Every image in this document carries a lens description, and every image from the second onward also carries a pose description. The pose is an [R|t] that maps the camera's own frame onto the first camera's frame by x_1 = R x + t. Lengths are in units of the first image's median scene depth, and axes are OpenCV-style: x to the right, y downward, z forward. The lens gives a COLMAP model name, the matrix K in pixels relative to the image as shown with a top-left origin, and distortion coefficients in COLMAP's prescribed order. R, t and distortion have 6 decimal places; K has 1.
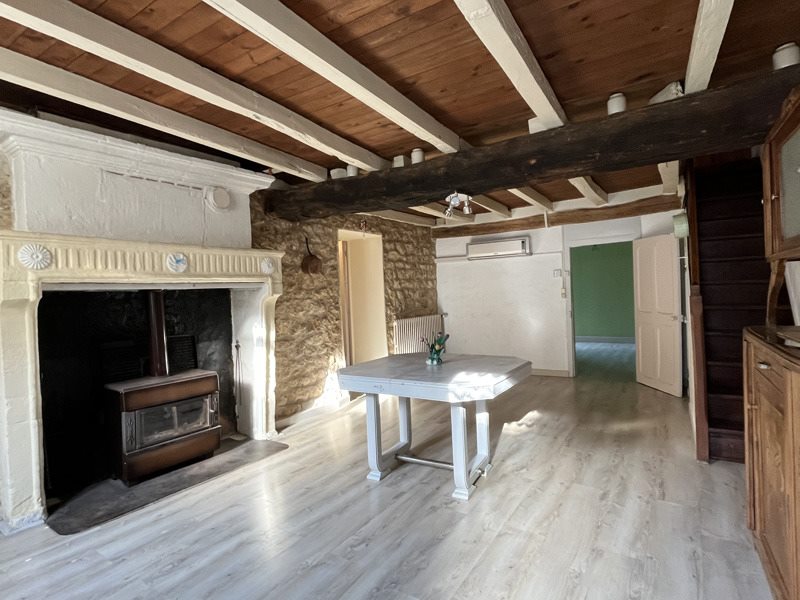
lens RADIAL K [[425.4, 0, 398.2], [0, 425.4, 301.9], [0, 0, 1]] dist [0.001642, 0.000174]
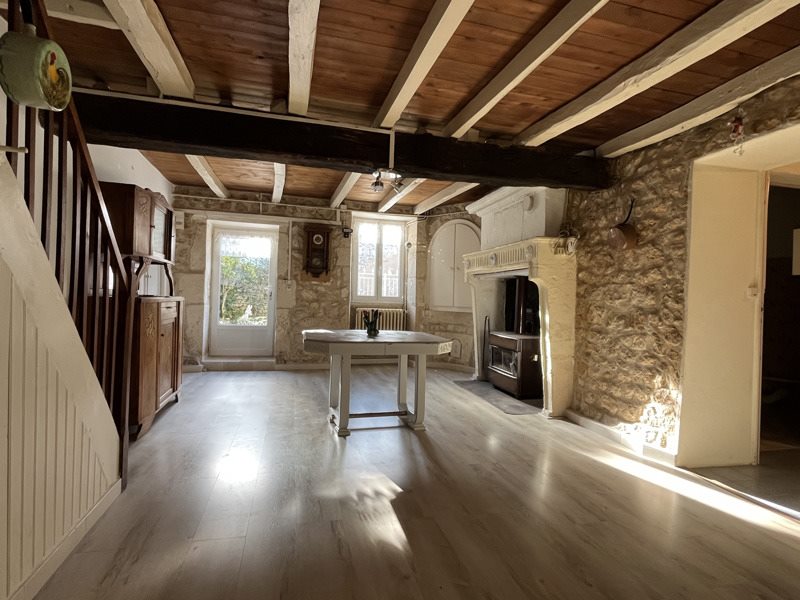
lens RADIAL K [[425.4, 0, 398.8], [0, 425.4, 296.4], [0, 0, 1]] dist [0.001642, 0.000174]
pose [[-0.681917, 0.022369, -0.731088, 0.594262], [-0.013493, 0.998977, 0.043151, -0.011027], [0.731305, 0.039290, -0.680918, 1.210094]]
